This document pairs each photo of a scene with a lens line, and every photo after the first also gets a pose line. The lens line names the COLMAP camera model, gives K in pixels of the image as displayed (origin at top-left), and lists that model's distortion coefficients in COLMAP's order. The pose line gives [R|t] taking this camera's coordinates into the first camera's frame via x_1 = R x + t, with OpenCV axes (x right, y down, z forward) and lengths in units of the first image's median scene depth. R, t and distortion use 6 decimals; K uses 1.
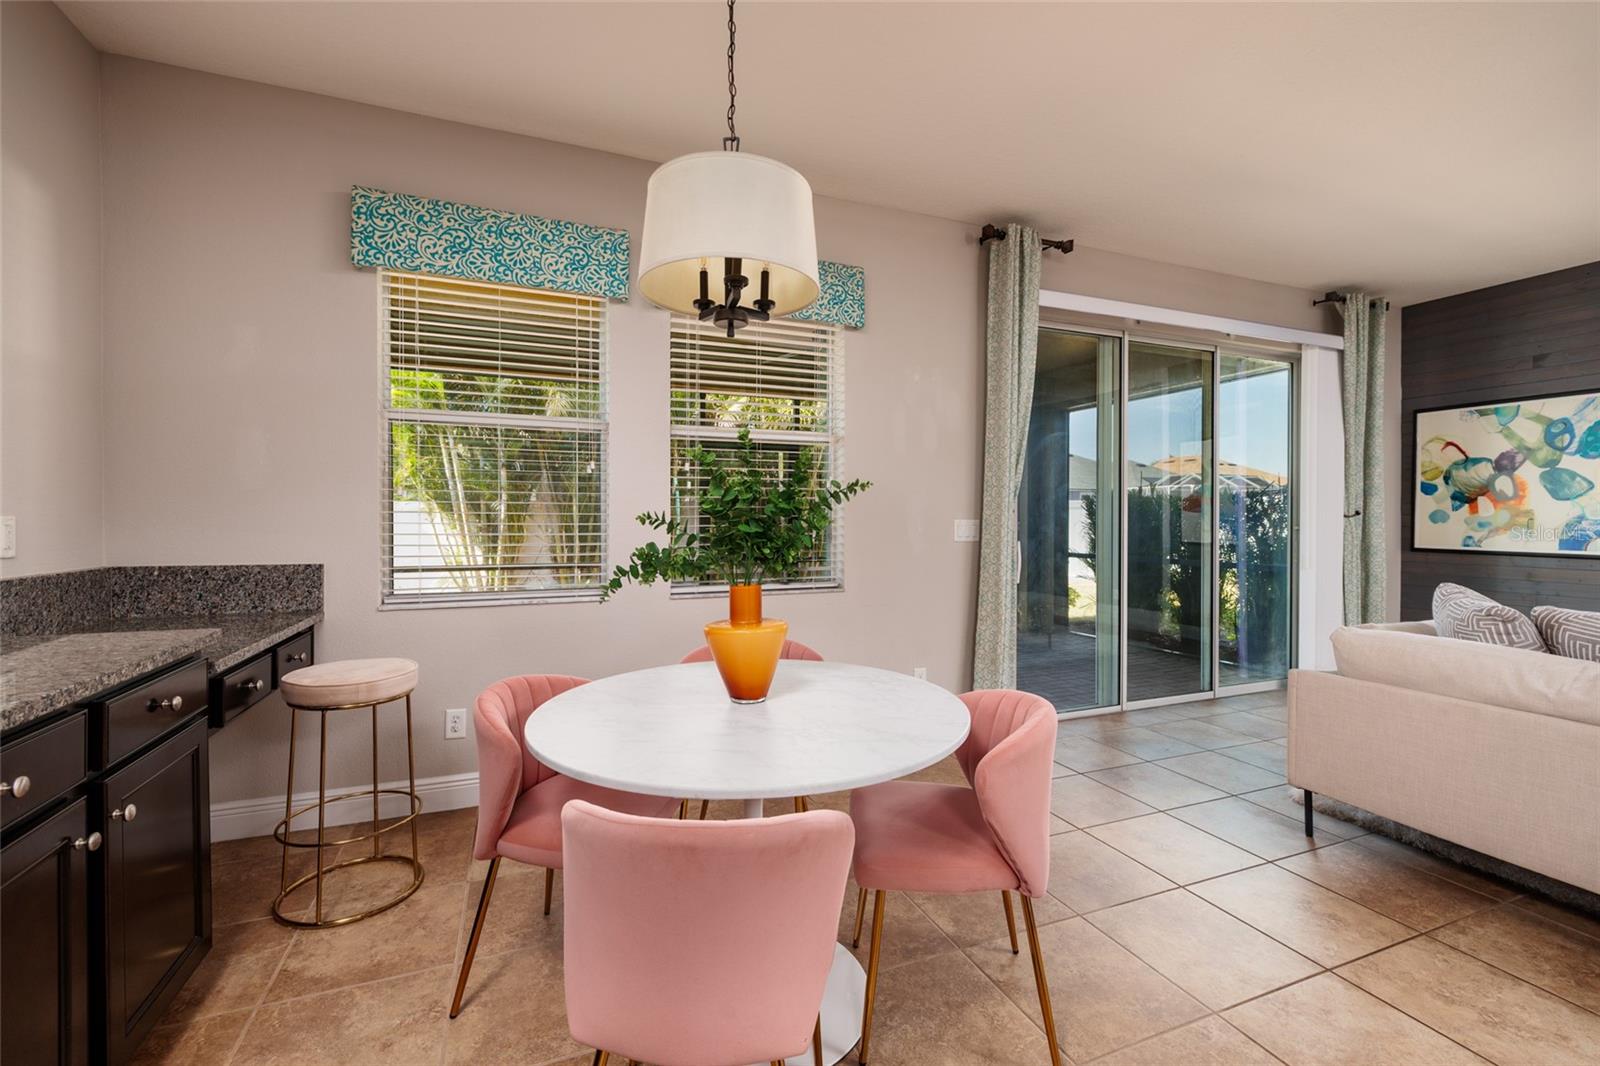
lens RADIAL K [[684.0, 0, 796.5], [0, 684.0, 521.9], [0, 0, 1]] dist [0.001412, 0.000209]
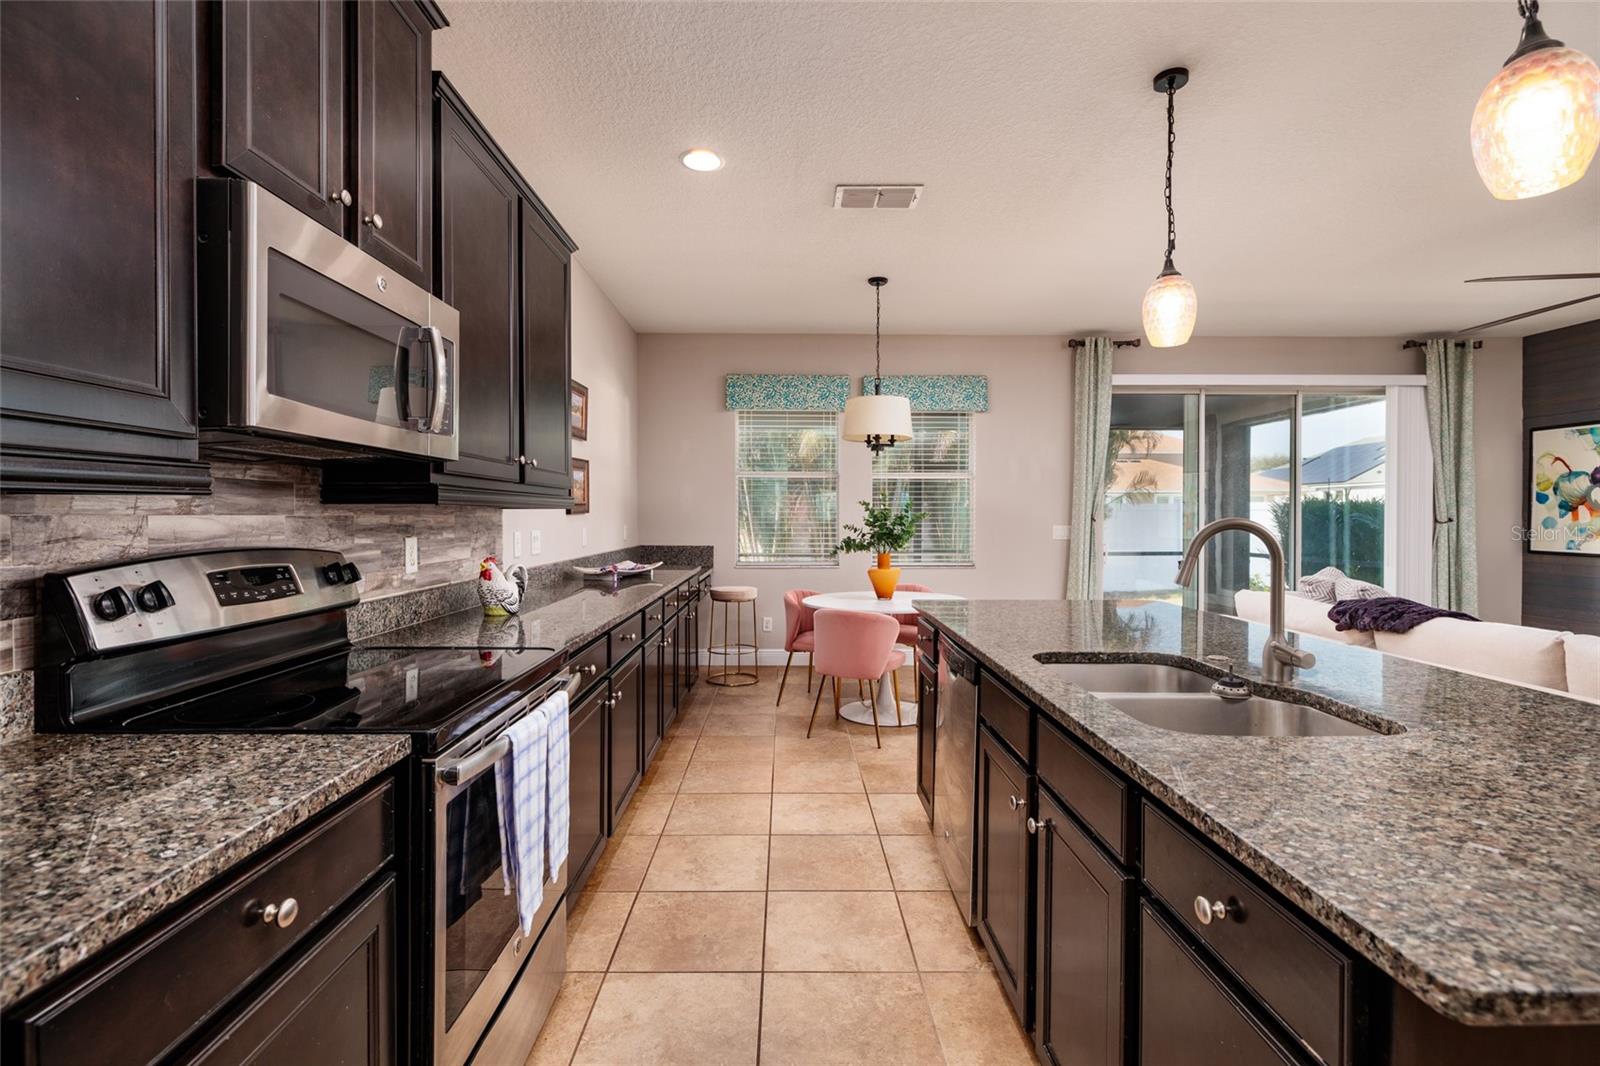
lens RADIAL K [[724.9, 0, 790.3], [0, 724.9, 521.5], [0, 0, 1]] dist [-0.000194, -0.000005]
pose [[0.932325, 0.001296, -0.361620, 0.213852], [-0.001188, 0.999999, 0.000521, -0.009775], [0.361620, -0.000057, 0.932325, -0.608772]]
